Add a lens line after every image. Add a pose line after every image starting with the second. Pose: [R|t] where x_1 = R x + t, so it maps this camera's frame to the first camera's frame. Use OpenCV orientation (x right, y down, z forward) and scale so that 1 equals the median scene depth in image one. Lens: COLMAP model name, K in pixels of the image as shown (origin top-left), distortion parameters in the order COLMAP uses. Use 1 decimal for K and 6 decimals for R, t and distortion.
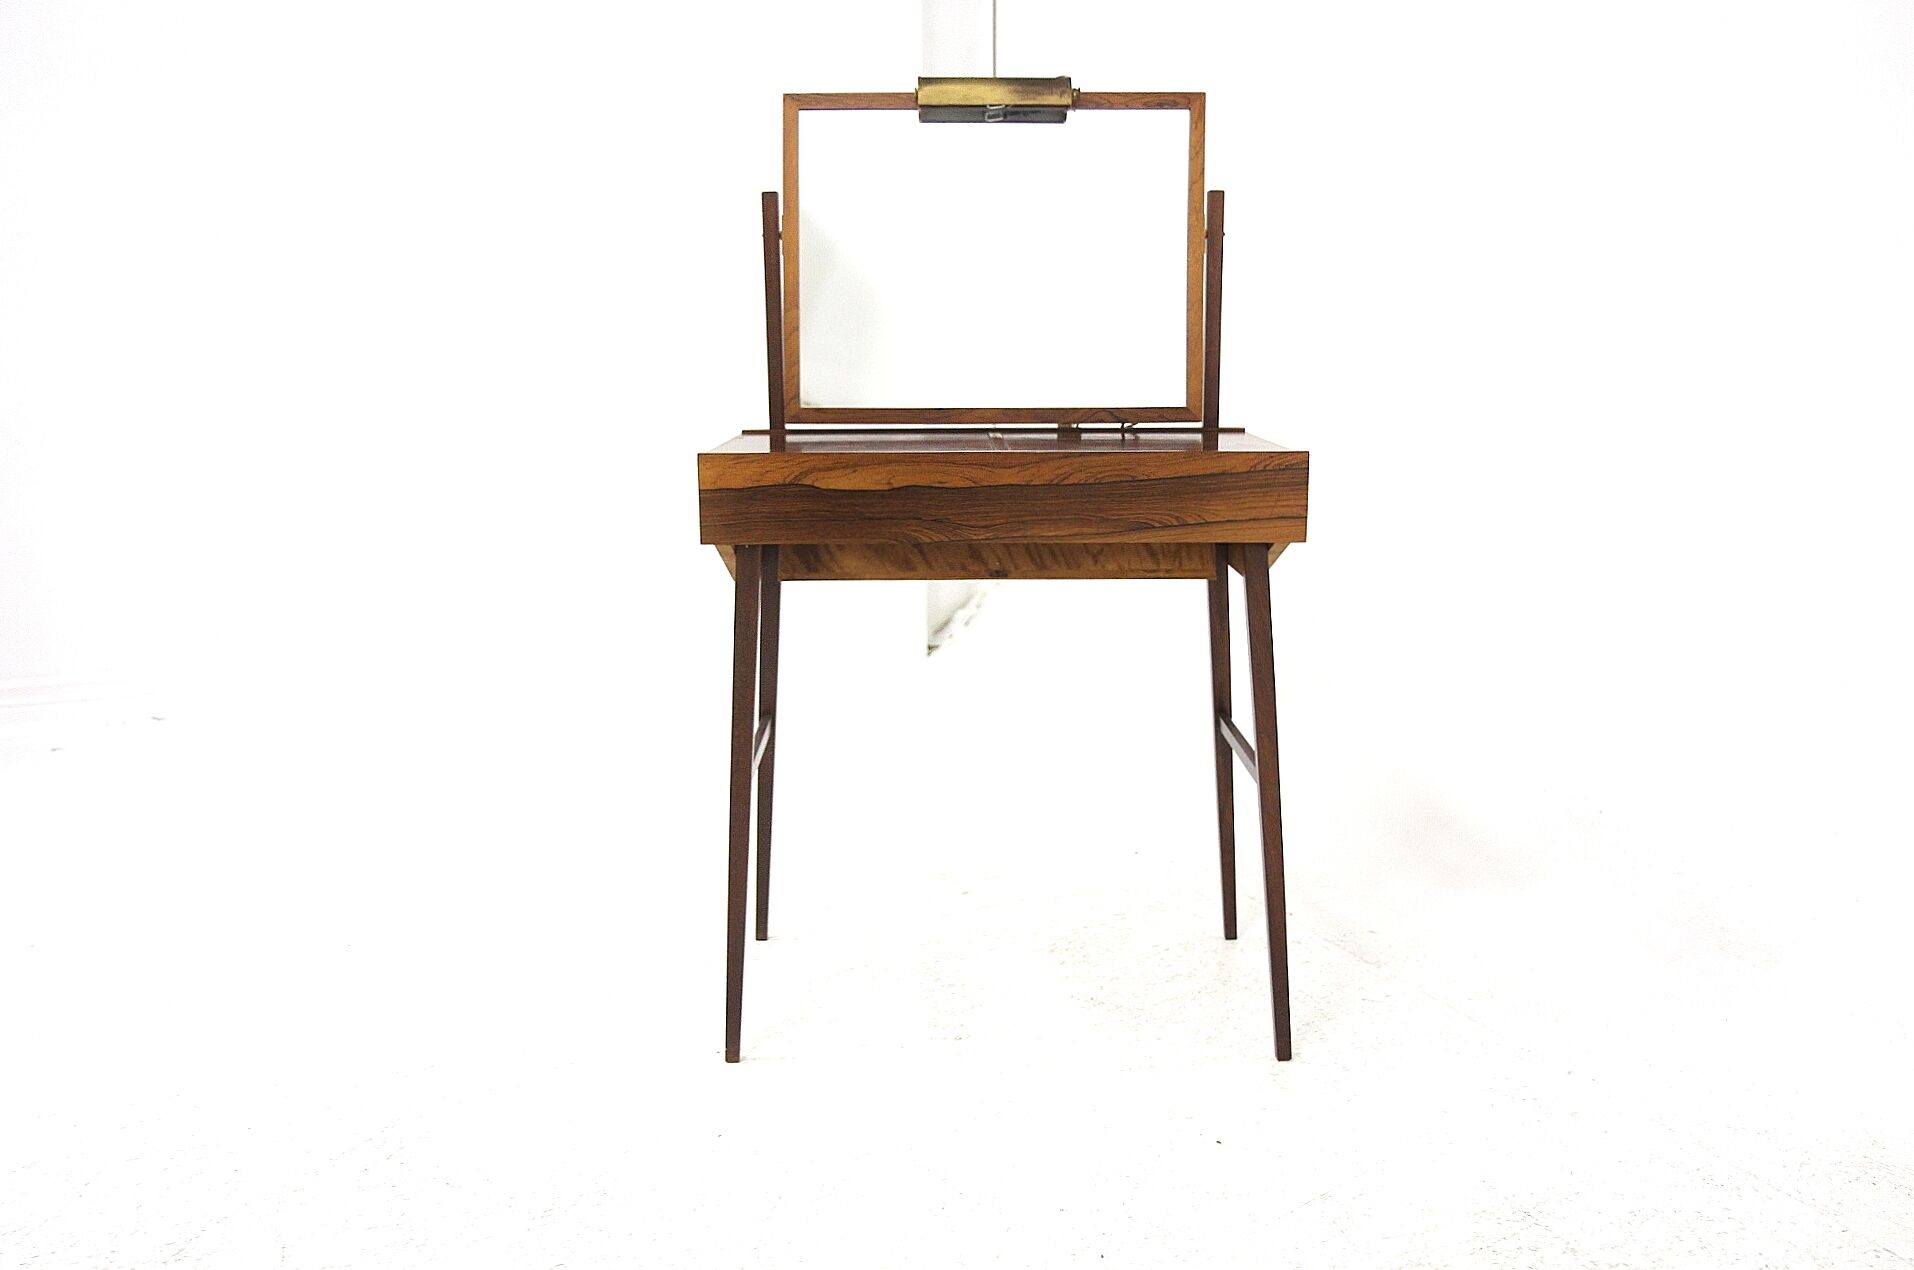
lens RADIAL K [[1626.7, 0, 952.8], [0, 1626.7, 631.1], [0, 0, 1]] dist [-0.096188, -0.002476]
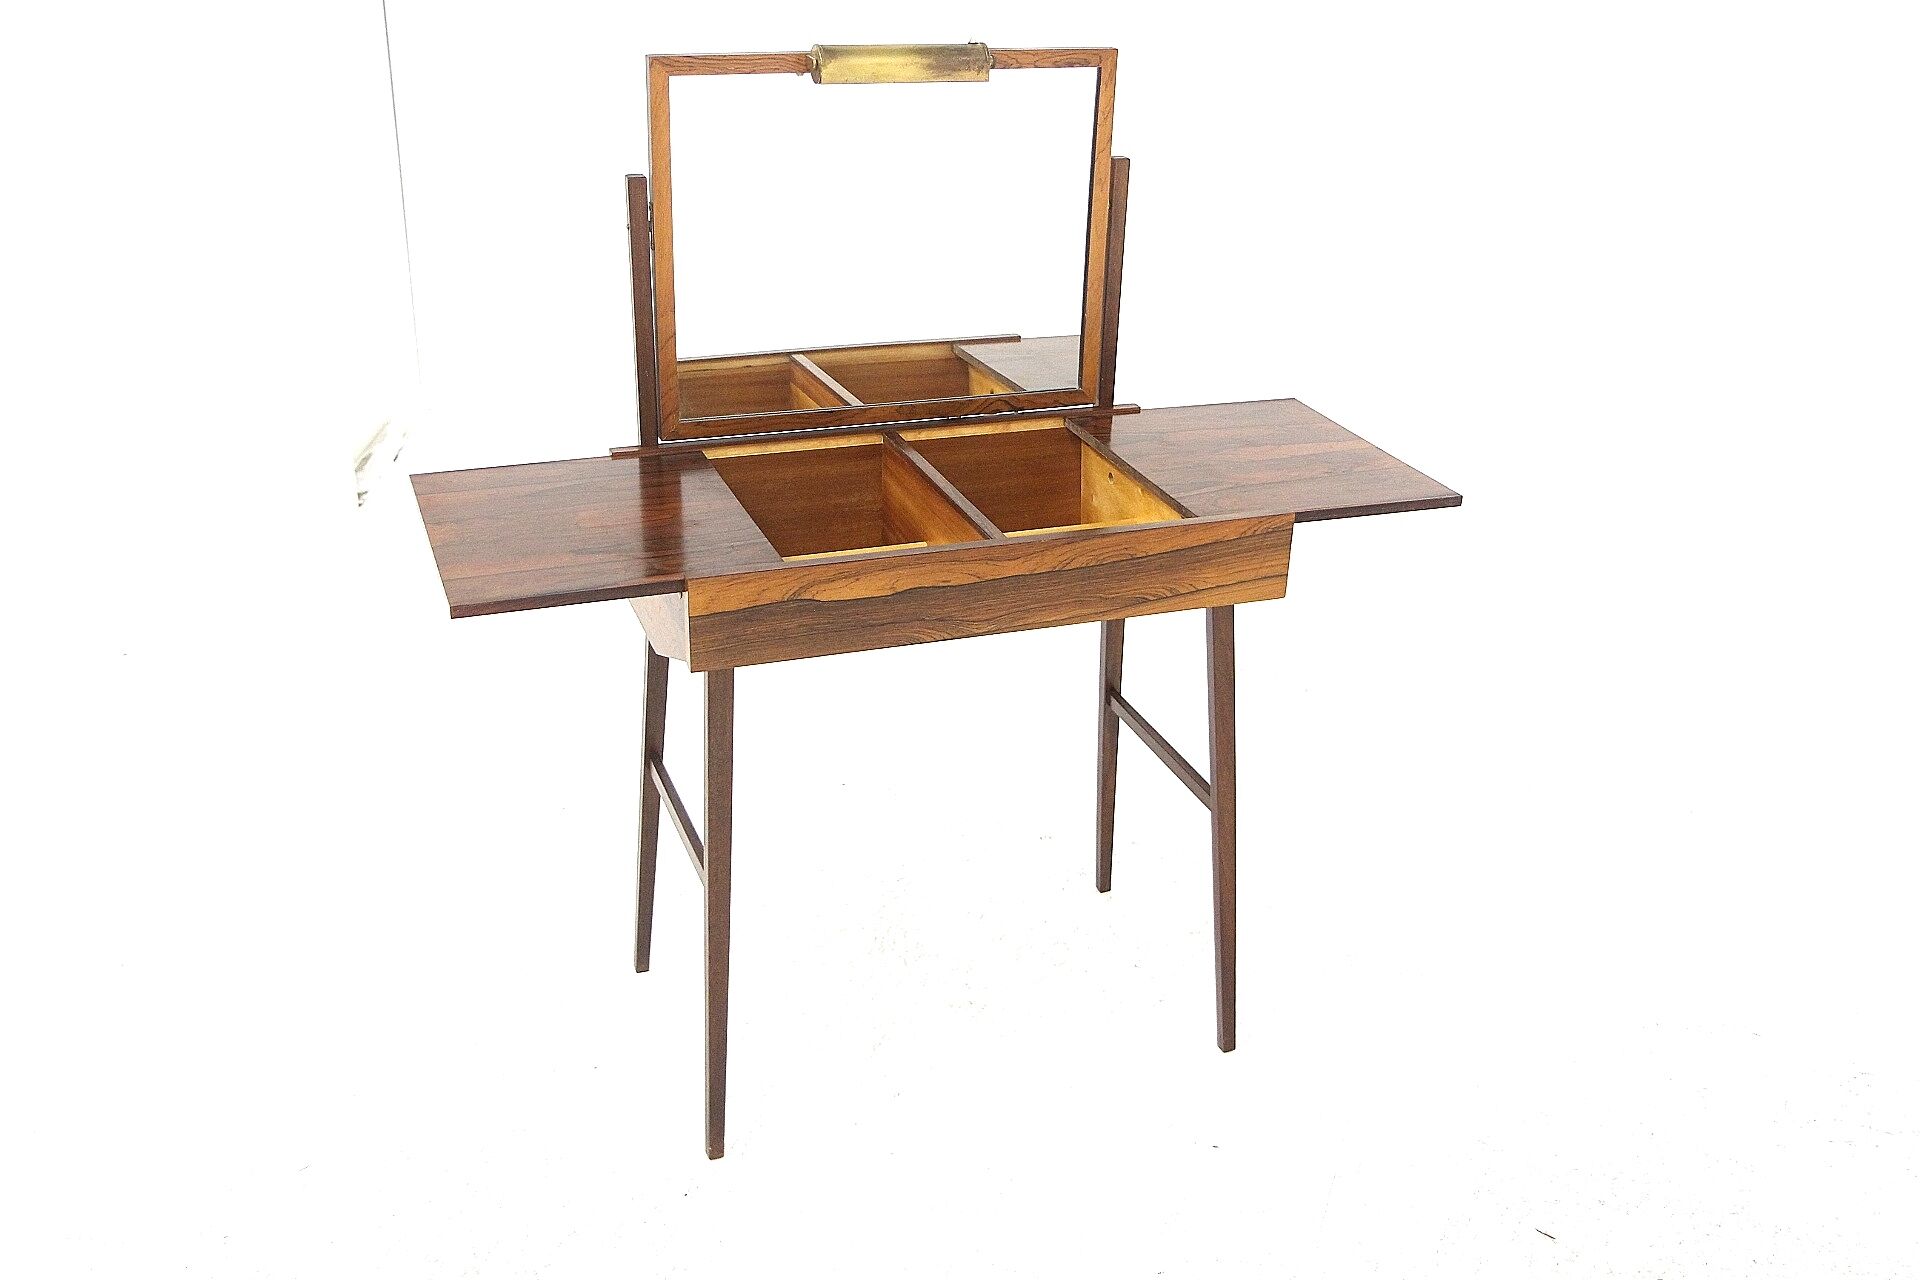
lens RADIAL K [[1820.9, 0, 964.1], [0, 1820.9, 649.0], [0, 0, 1]] dist [-0.036565, 0.000000]
pose [[0.936737, -0.115856, 0.330304, -0.305668], [0.028853, 0.965982, 0.256995, -0.283913], [-0.348842, -0.231206, 0.908214, 0.033685]]
